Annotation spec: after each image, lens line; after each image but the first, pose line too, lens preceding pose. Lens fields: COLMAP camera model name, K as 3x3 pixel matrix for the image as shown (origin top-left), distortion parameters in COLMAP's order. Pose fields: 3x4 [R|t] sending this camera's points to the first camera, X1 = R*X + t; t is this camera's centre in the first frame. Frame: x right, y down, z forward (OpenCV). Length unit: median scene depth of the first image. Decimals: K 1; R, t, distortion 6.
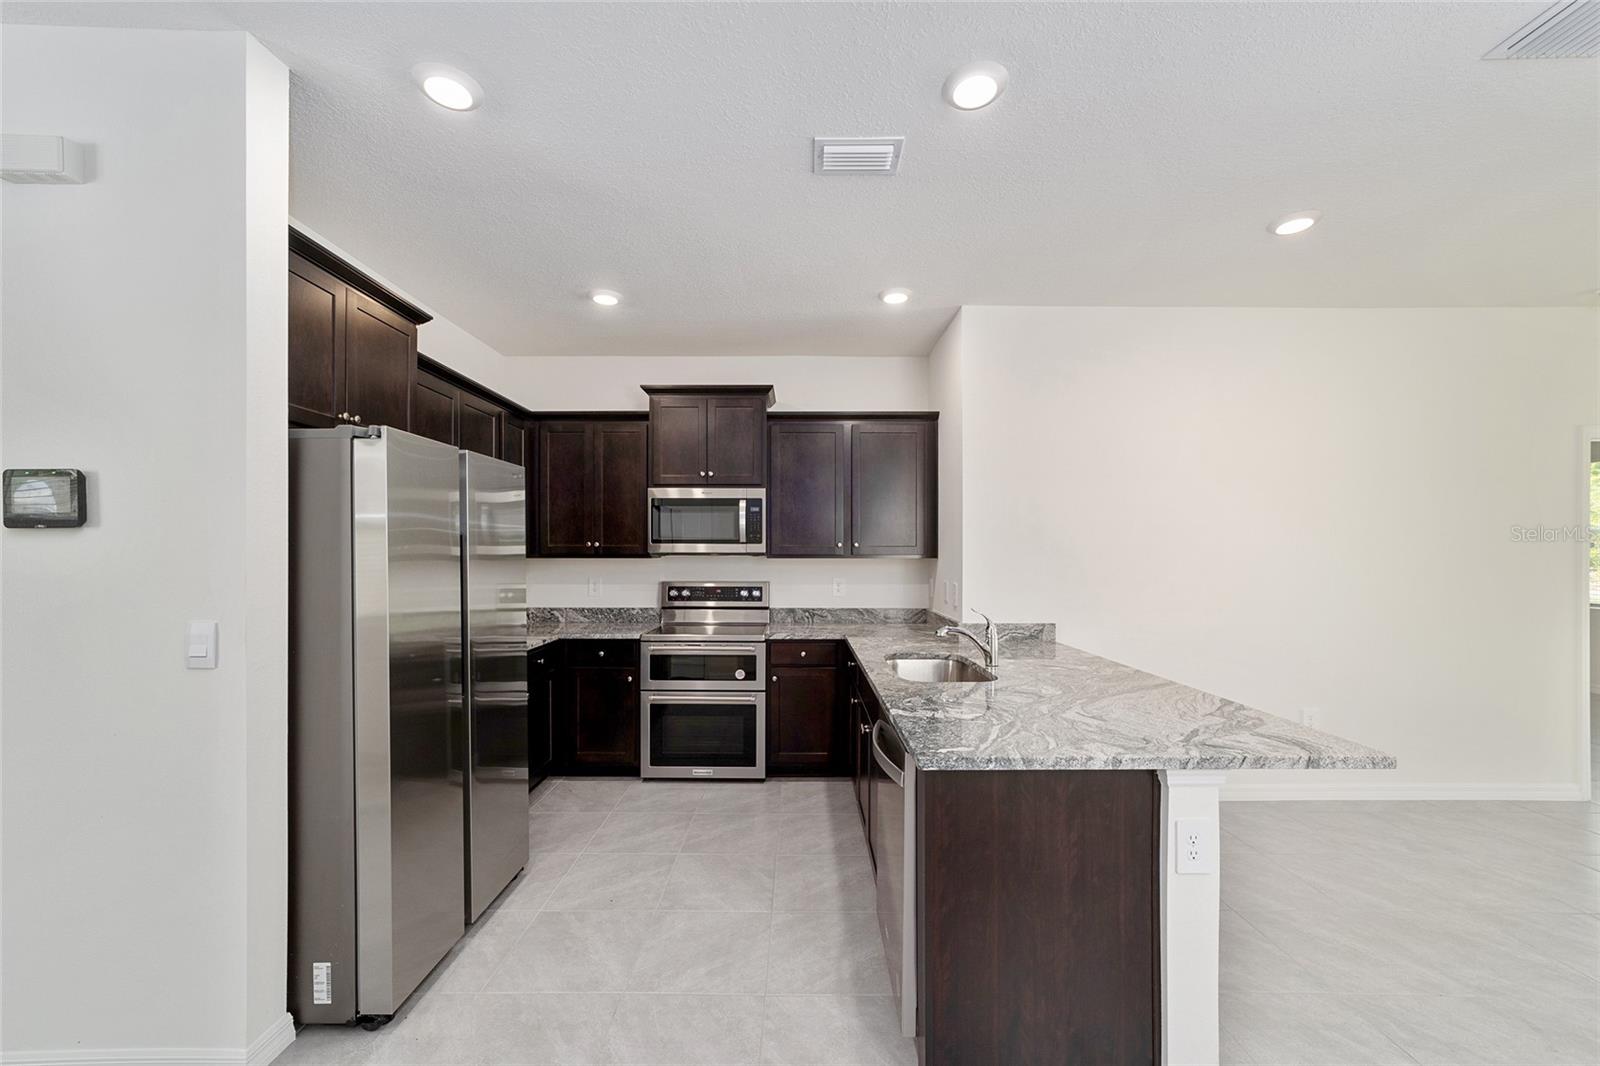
lens RADIAL K [[614.4, 0, 799.9], [0, 614.4, 544.2], [0, 0, 1]] dist [-0.016884, 0.008275]
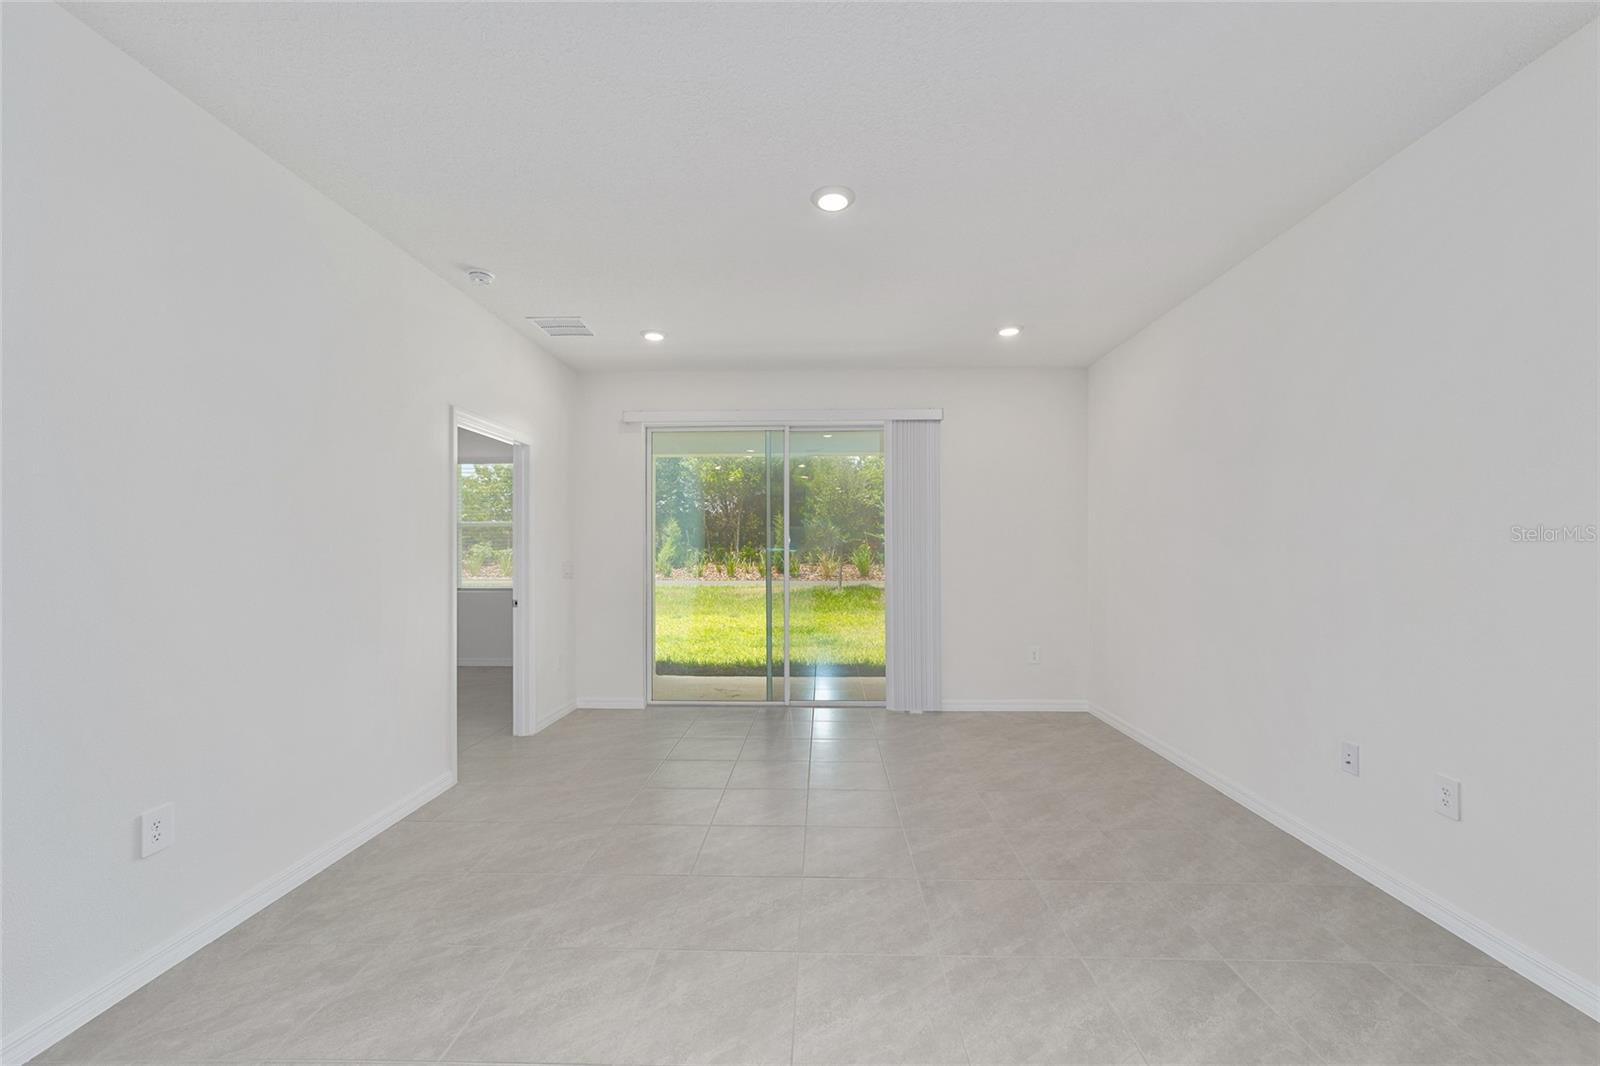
lens RADIAL K [[622.4, 0, 808.9], [0, 622.4, 539.4], [0, 0, 1]] dist [-0.014694, 0.008529]
pose [[0.033846, 0.016849, 0.999285, 0.304154], [-0.008367, 0.999828, -0.016575, 0.037165], [-0.999392, -0.007800, 0.033982, 0.405915]]
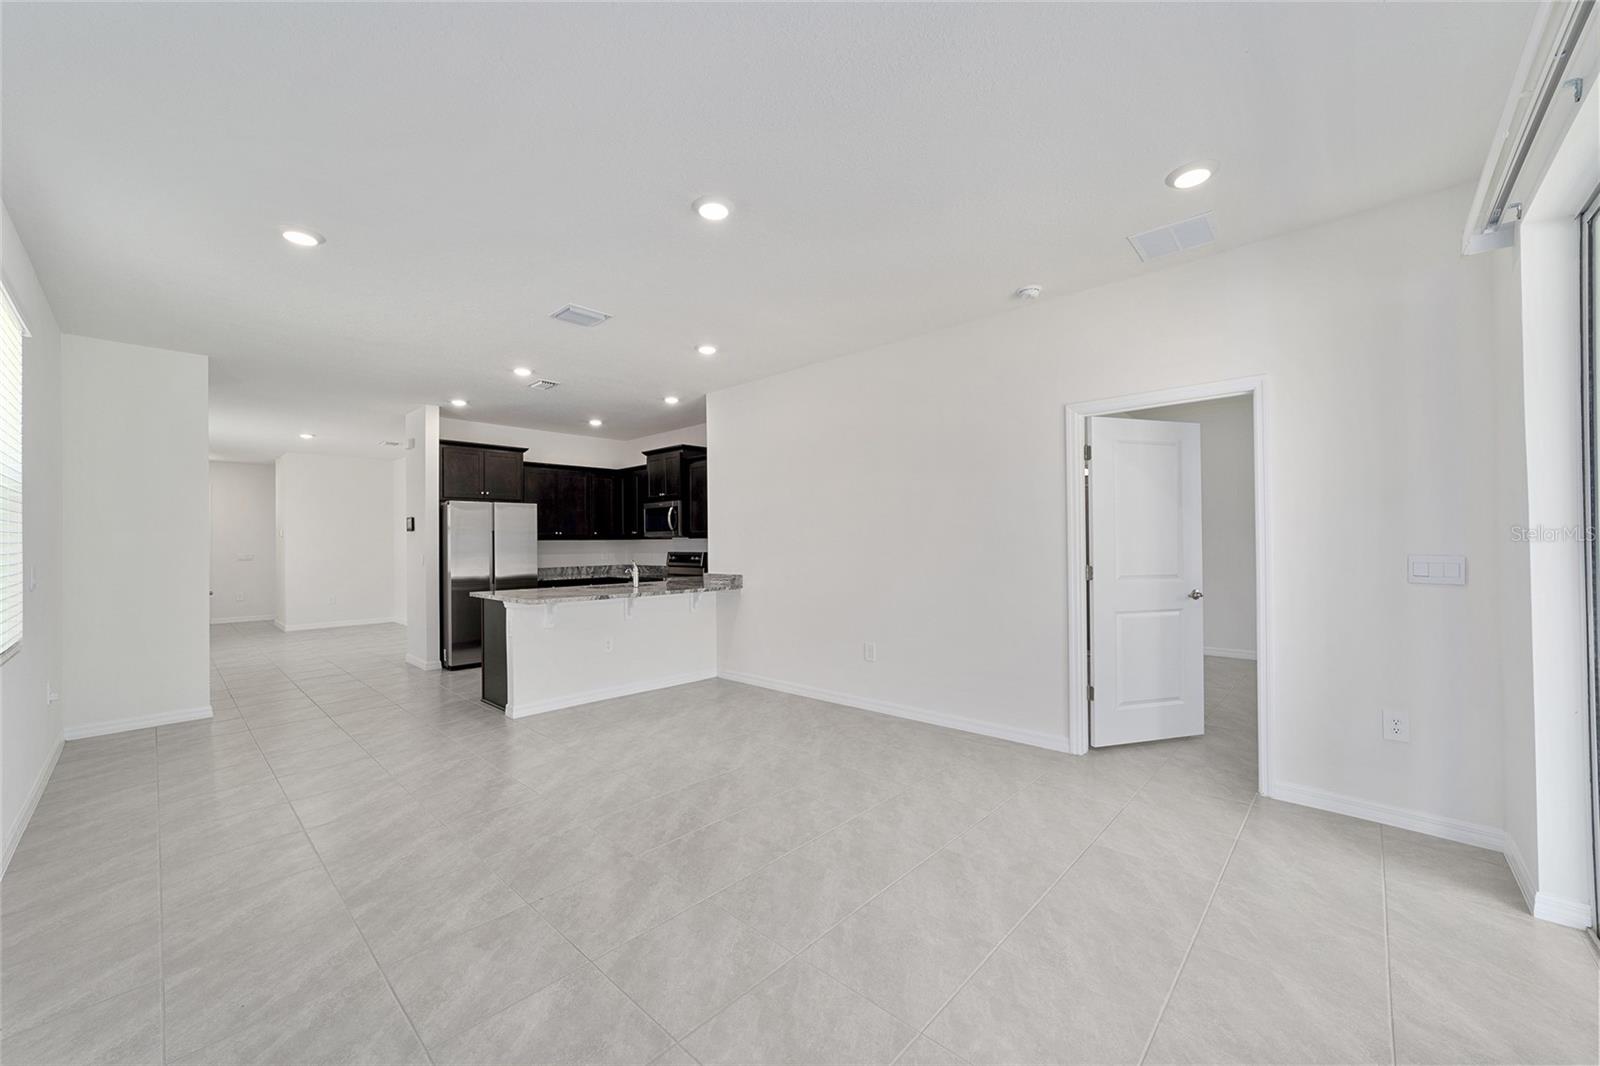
lens RADIAL K [[619.5, 0, 812.5], [0, 619.5, 539.1], [0, 0, 1]] dist [-0.019143, 0.009696]
pose [[0.729659, -0.012652, -0.683694, 1.694765], [0.018841, 0.999821, 0.001606, 0.032425], [0.683552, -0.014053, 0.729767, -0.091636]]
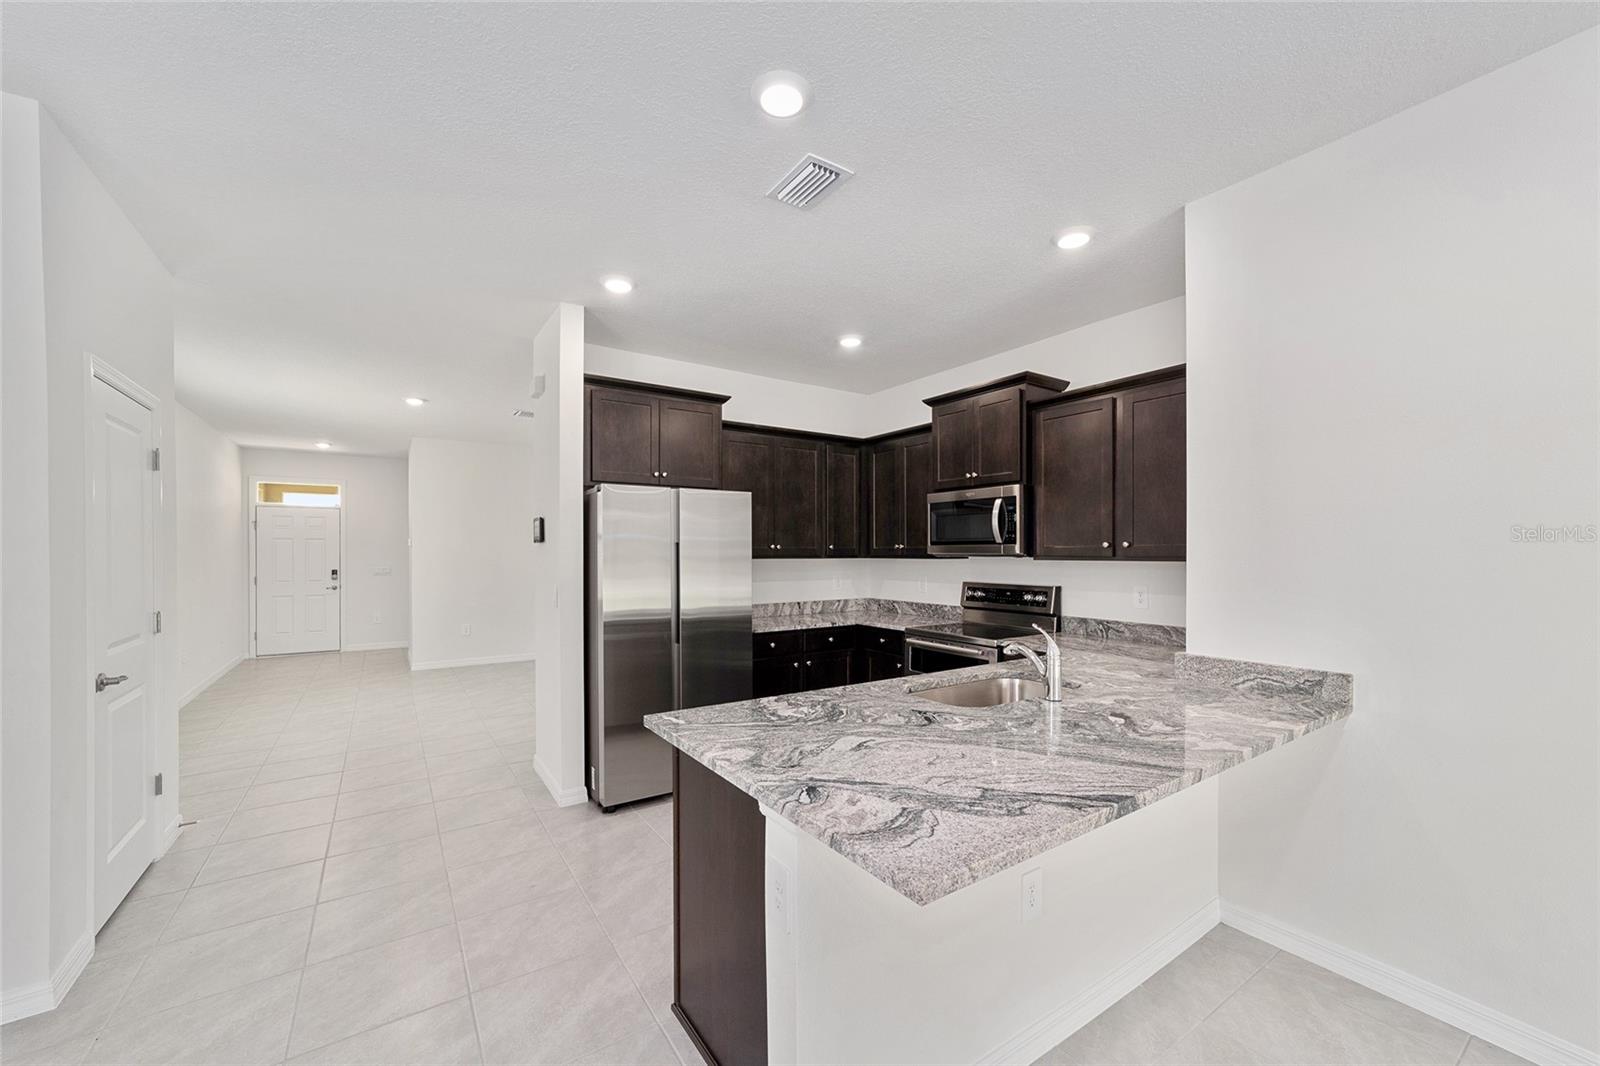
lens RADIAL K [[622.4, 0, 808.9], [0, 622.4, 539.4], [0, 0, 1]] dist [-0.014694, 0.008529]
pose [[0.561585, -0.018372, -0.827215, 0.618850], [0.010701, 0.999831, -0.014941, 0.003226], [0.827350, -0.000461, 0.561687, 0.239403]]
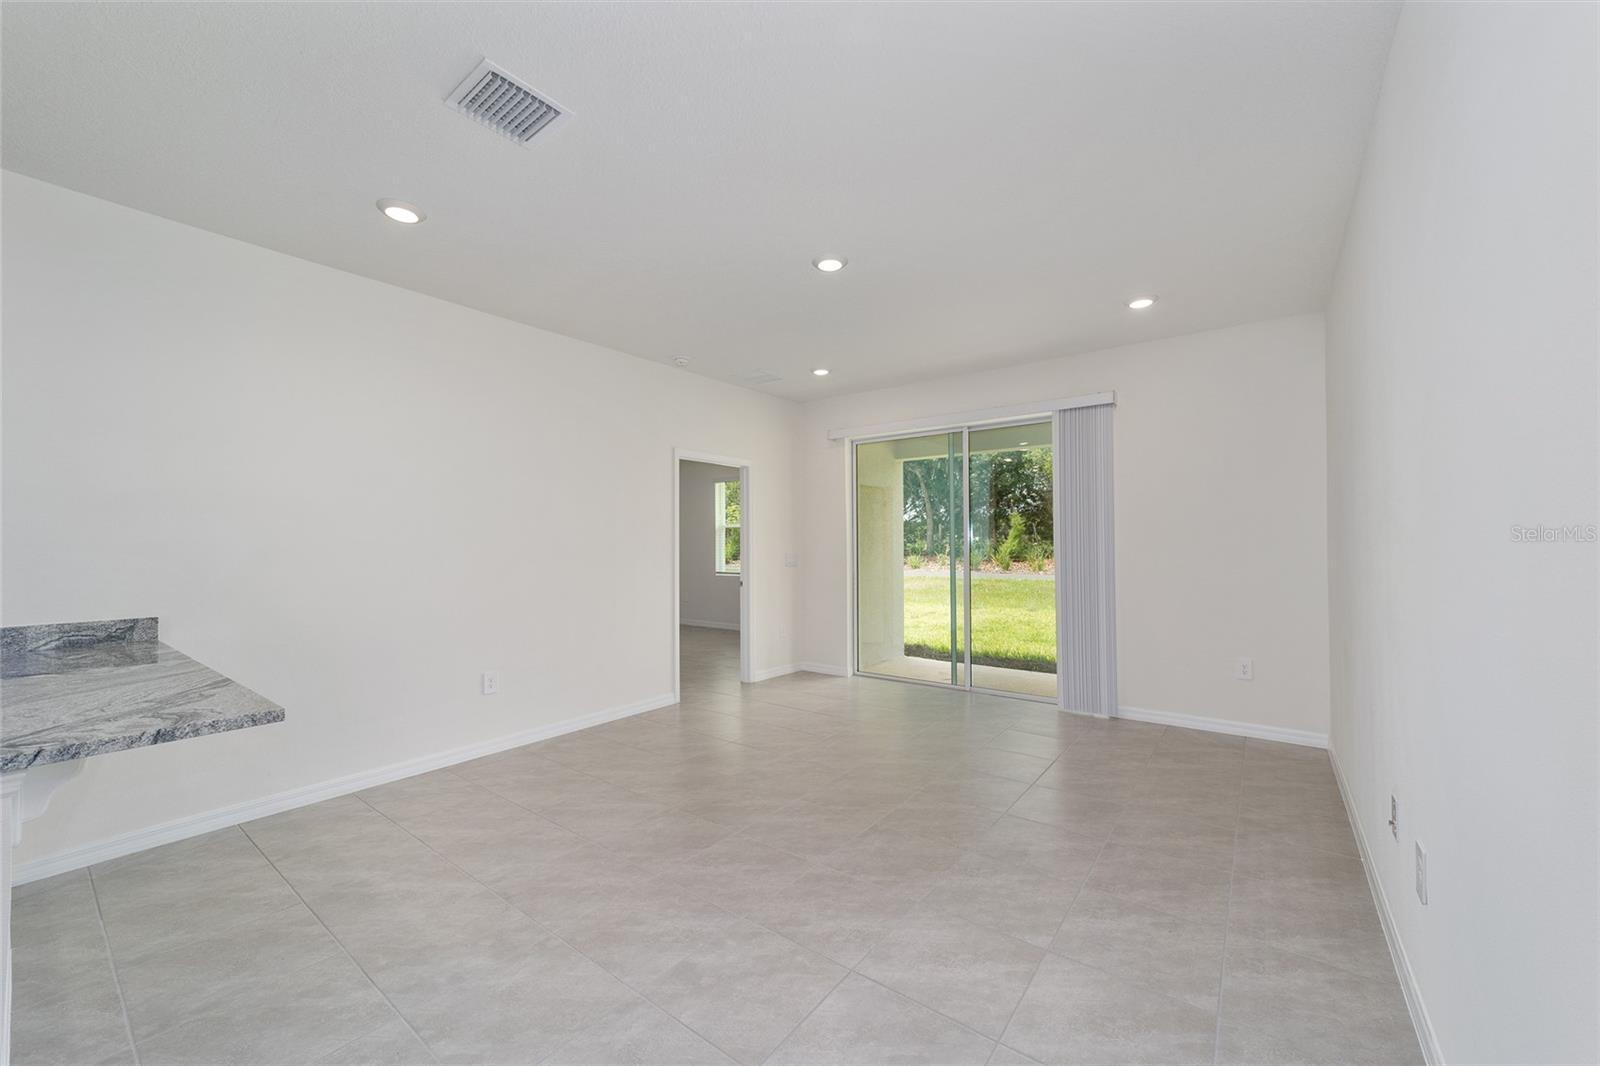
lens RADIAL K [[614.4, 0, 799.9], [0, 614.4, 544.2], [0, 0, 1]] dist [-0.016884, 0.008275]
pose [[0.610435, -0.002857, 0.792061, 0.302058], [-0.002738, 0.999980, 0.005717, 0.029610], [-0.792061, -0.005658, 0.610415, -0.123222]]
